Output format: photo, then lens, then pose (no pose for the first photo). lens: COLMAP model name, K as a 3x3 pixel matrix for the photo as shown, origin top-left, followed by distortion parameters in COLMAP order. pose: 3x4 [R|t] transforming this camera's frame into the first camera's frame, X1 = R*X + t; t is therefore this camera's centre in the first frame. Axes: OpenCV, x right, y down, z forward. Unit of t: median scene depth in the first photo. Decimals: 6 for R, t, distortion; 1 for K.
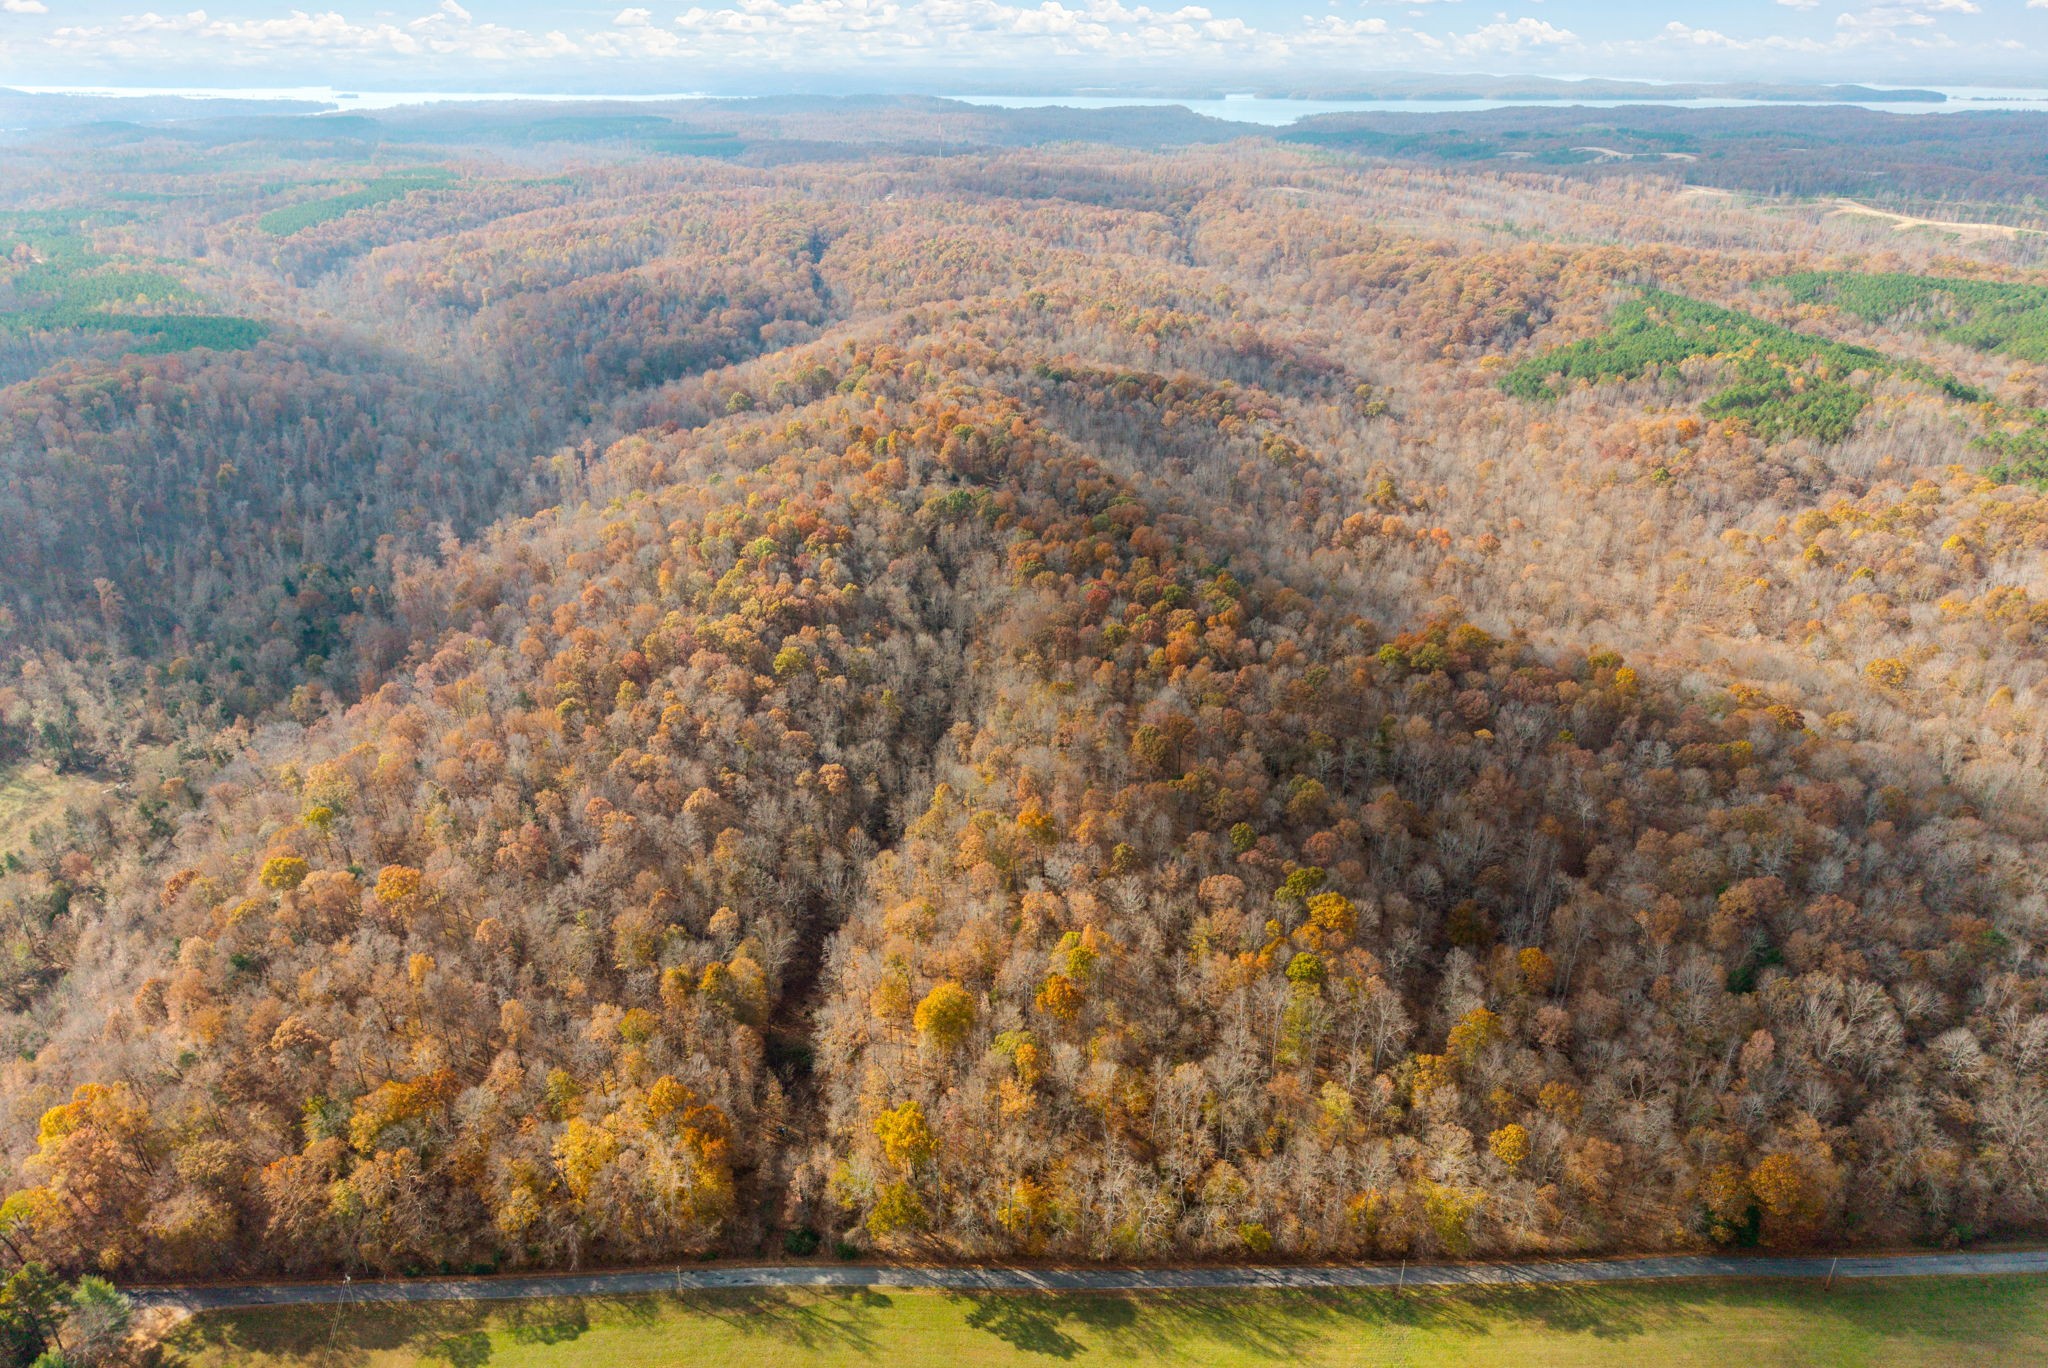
lens RADIAL K [[1393.5, 0, 1012.0], [0, 1393.5, 640.1], [0, 0, 1]] dist [0.021941, -0.024021]
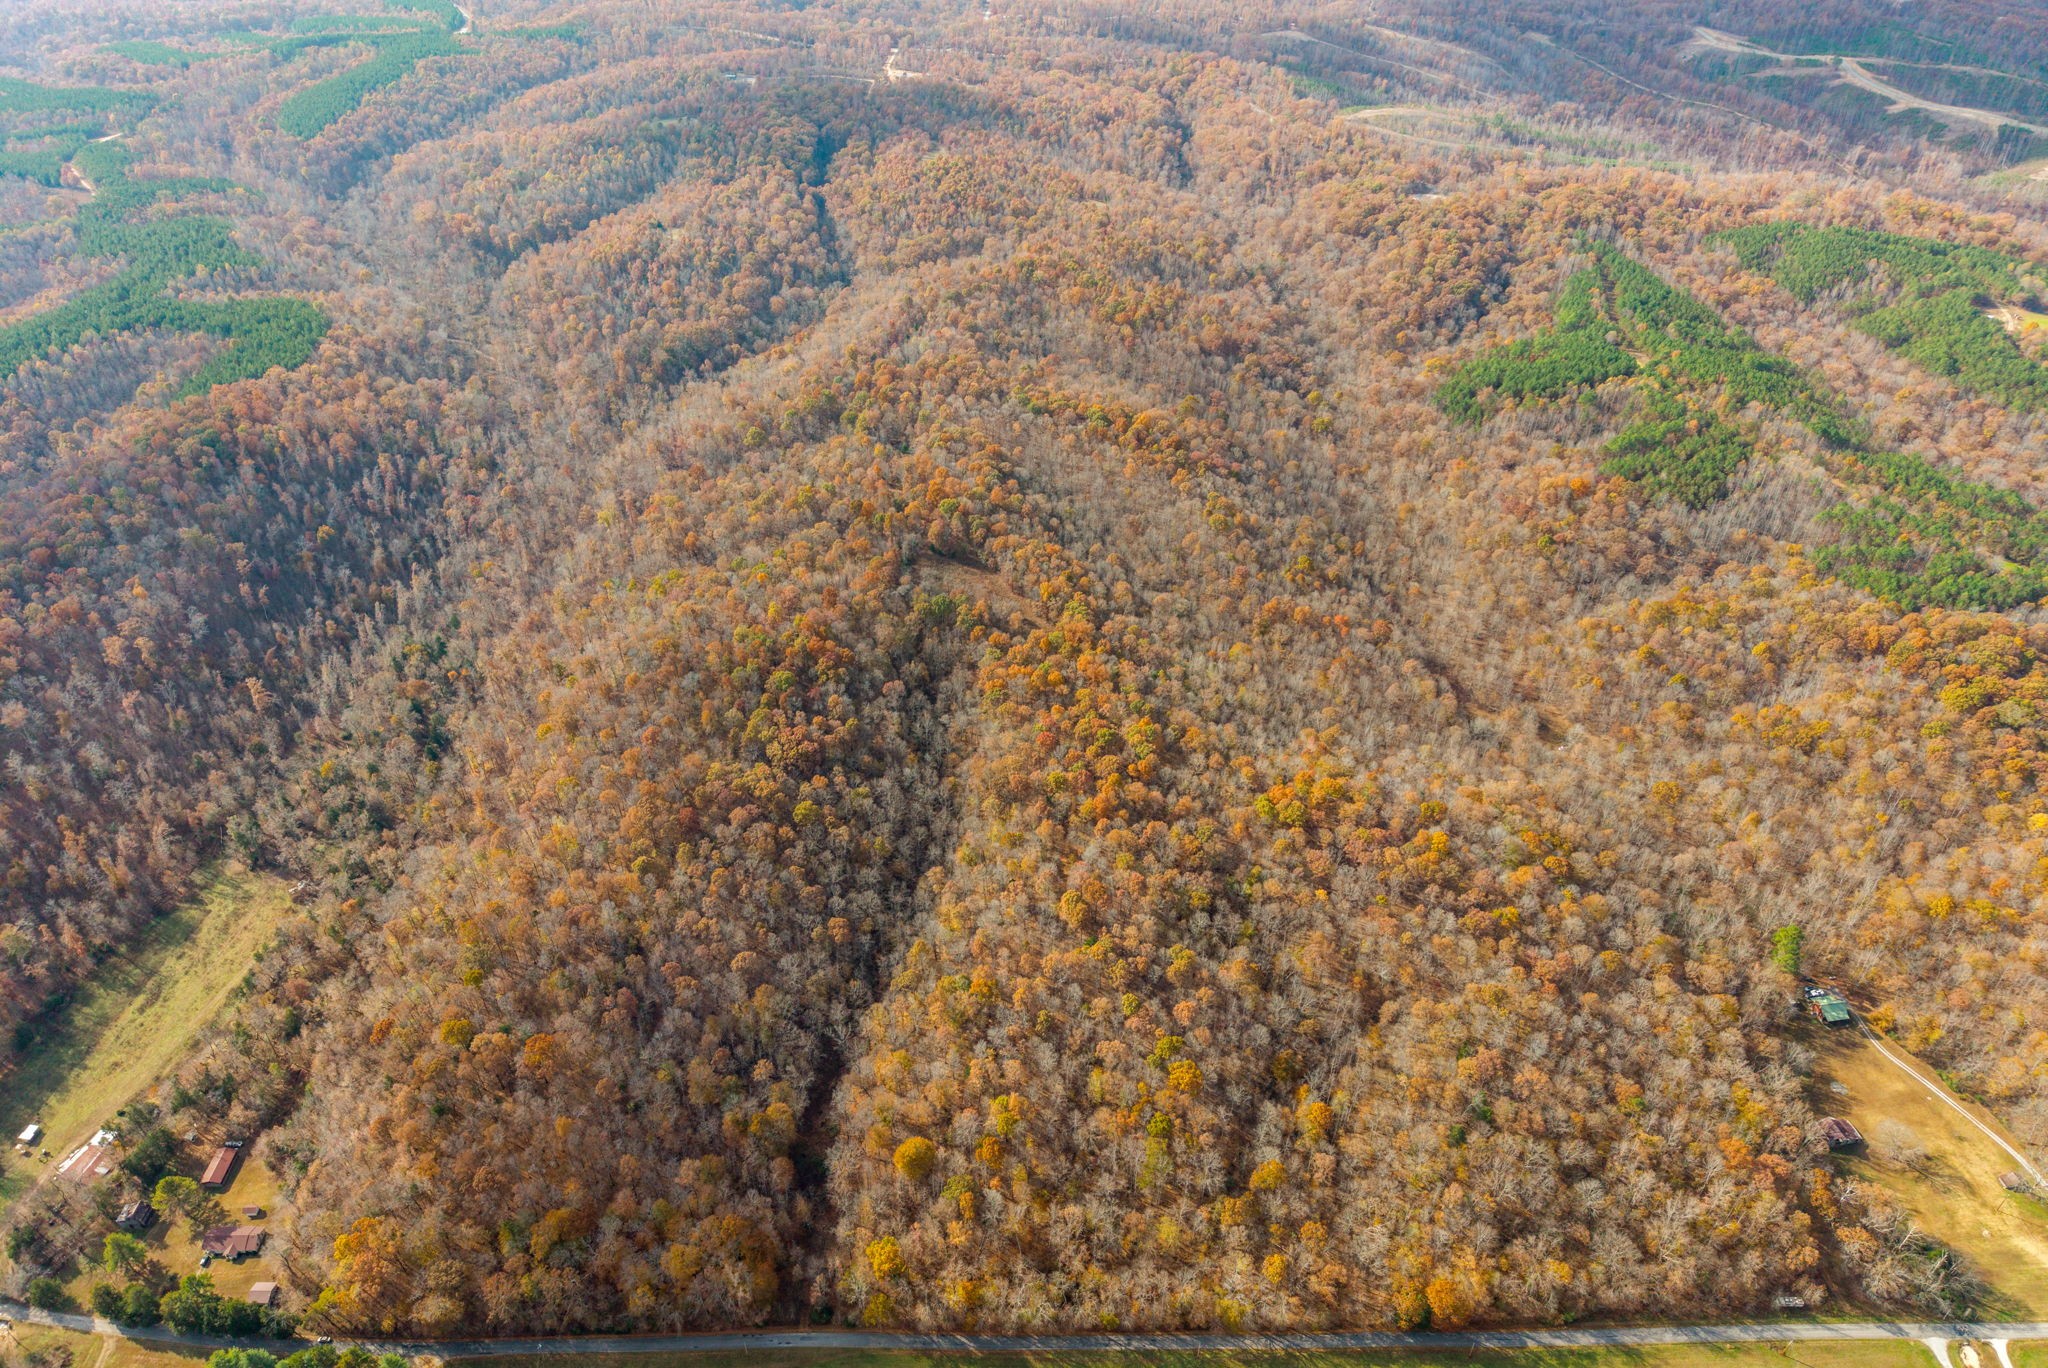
lens RADIAL K [[1393.5, 0, 1012.0], [0, 1393.5, 640.1], [0, 0, 1]] dist [0.021941, -0.024021]
pose [[0.999880, 0.013136, -0.008196, 0.045600], [-0.011168, 0.978514, 0.205876, -0.435729], [0.010724, -0.205760, 0.978544, -0.259420]]
